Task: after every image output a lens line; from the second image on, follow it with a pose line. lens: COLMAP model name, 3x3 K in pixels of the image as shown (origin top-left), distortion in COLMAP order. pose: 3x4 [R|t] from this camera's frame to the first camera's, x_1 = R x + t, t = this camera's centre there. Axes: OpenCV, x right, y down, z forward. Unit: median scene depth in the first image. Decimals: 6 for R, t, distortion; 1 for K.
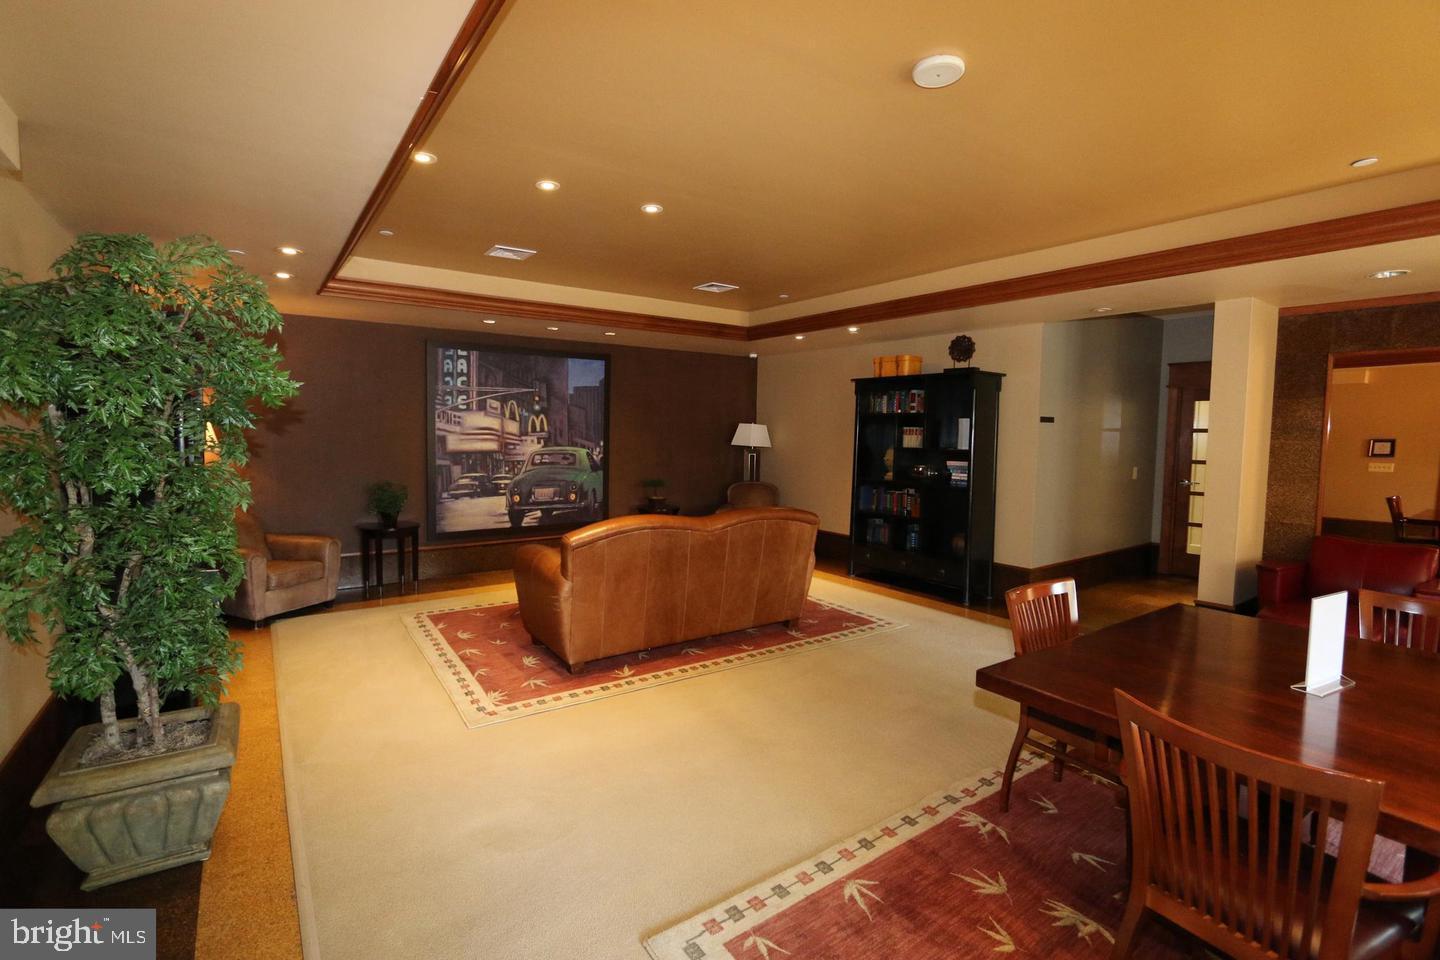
lens RADIAL K [[654.8, 0, 713.3], [0, 654.8, 479.3], [0, 0, 1]] dist [-0.017366, -0.000199]
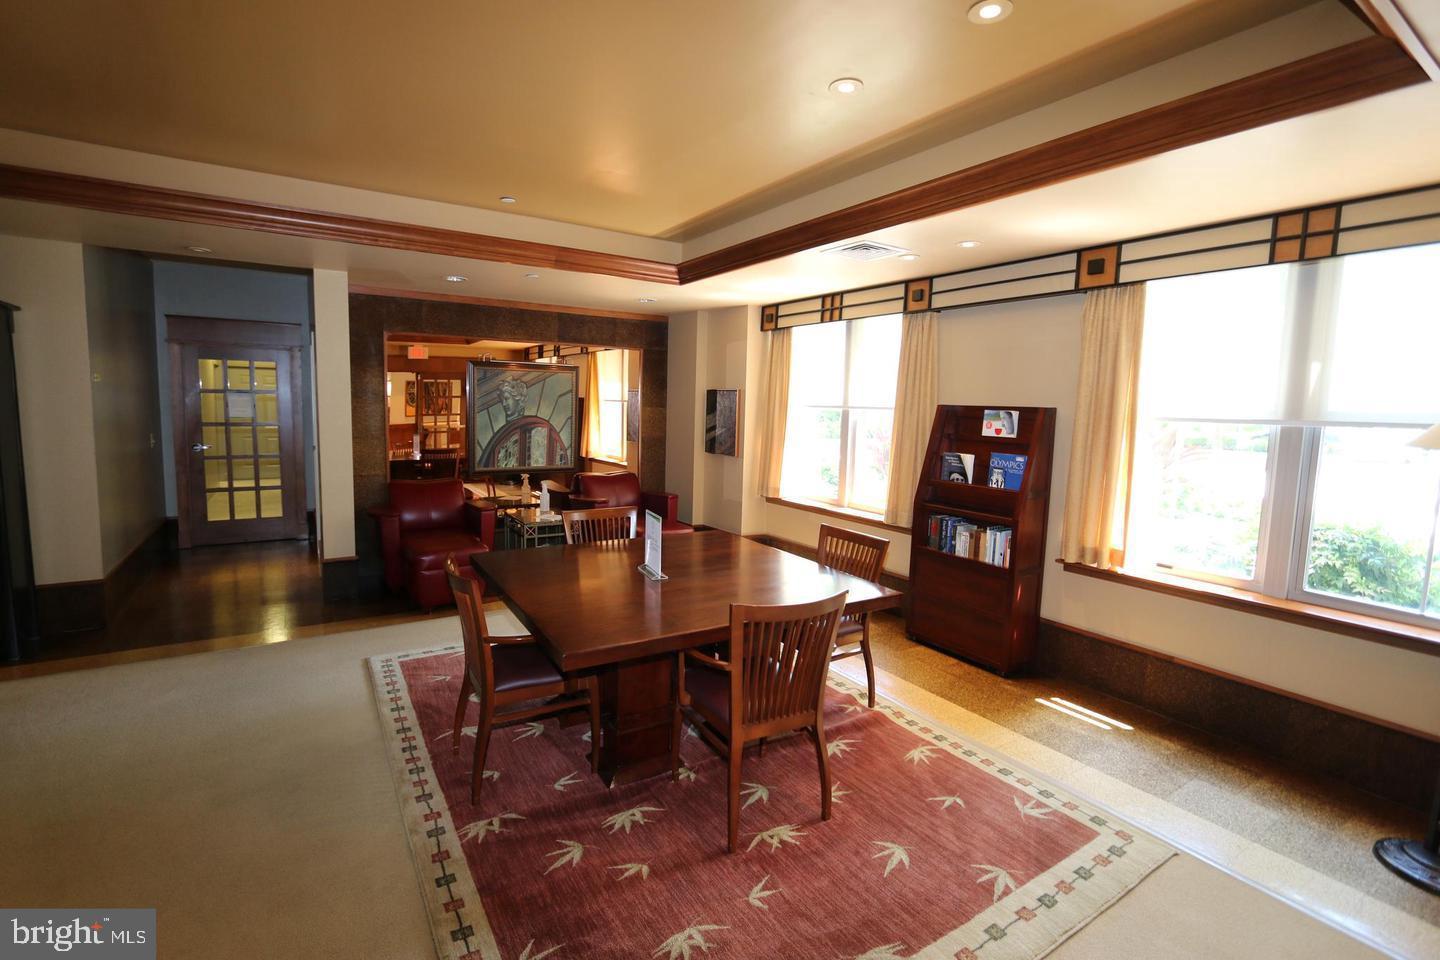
lens RADIAL K [[654.8, 0, 715.6], [0, 654.8, 470.7], [0, 0, 1]] dist [-0.017366, -0.000199]
pose [[0.047647, -0.115027, 0.992219, -0.440781], [0.056239, 0.992080, 0.112310, -0.065112], [-0.997280, 0.050450, 0.053739, 0.588279]]
